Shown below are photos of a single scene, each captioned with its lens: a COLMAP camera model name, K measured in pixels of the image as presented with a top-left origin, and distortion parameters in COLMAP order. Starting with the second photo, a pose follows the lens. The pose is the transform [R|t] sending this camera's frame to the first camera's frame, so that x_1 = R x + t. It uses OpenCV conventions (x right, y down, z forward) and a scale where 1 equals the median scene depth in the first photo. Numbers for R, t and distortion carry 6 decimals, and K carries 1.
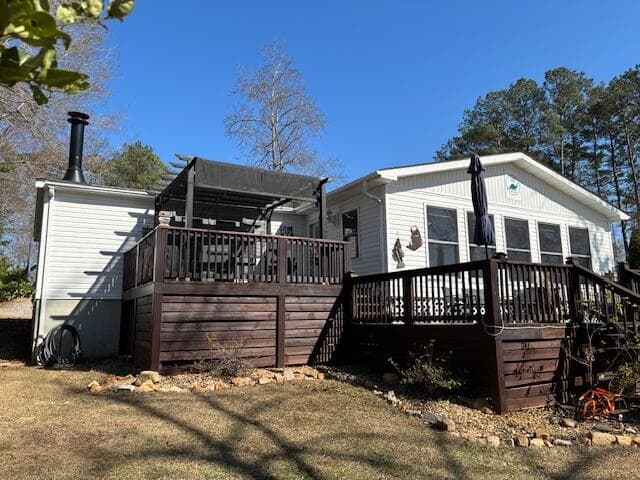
lens RADIAL K [[482.3, 0, 320.0], [0, 482.3, 240.0], [0, 0, 1]] dist [0.020227, -0.006788]
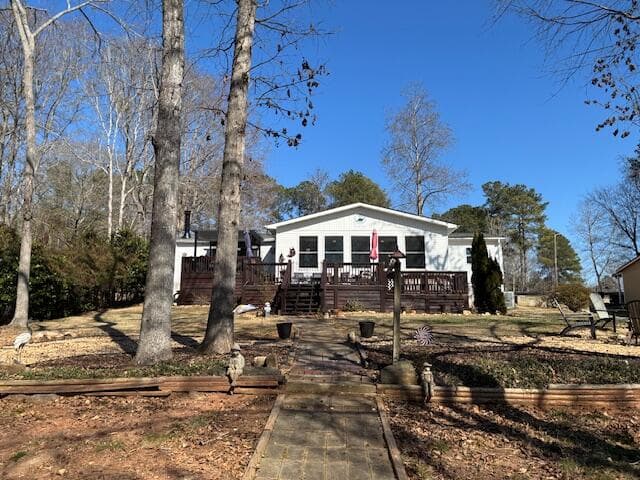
lens RADIAL K [[482.3, 0, 320.0], [0, 482.3, 240.0], [0, 0, 1]] dist [0.020227, -0.006788]
pose [[0.850154, -0.077436, -0.520808, 1.463391], [0.076564, 0.996794, -0.023226, 0.003220], [0.520937, -0.020130, 0.853358, -0.836989]]
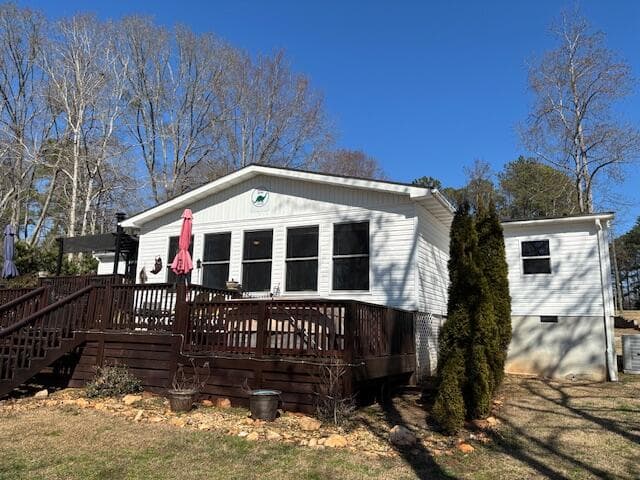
lens RADIAL K [[482.3, 0, 320.0], [0, 482.3, 240.0], [0, 0, 1]] dist [0.020227, -0.006788]
pose [[0.554192, -0.134079, -0.821519, 1.505515], [0.108375, 0.990163, -0.088495, 0.092228], [0.825304, -0.039989, 0.563272, 0.620155]]
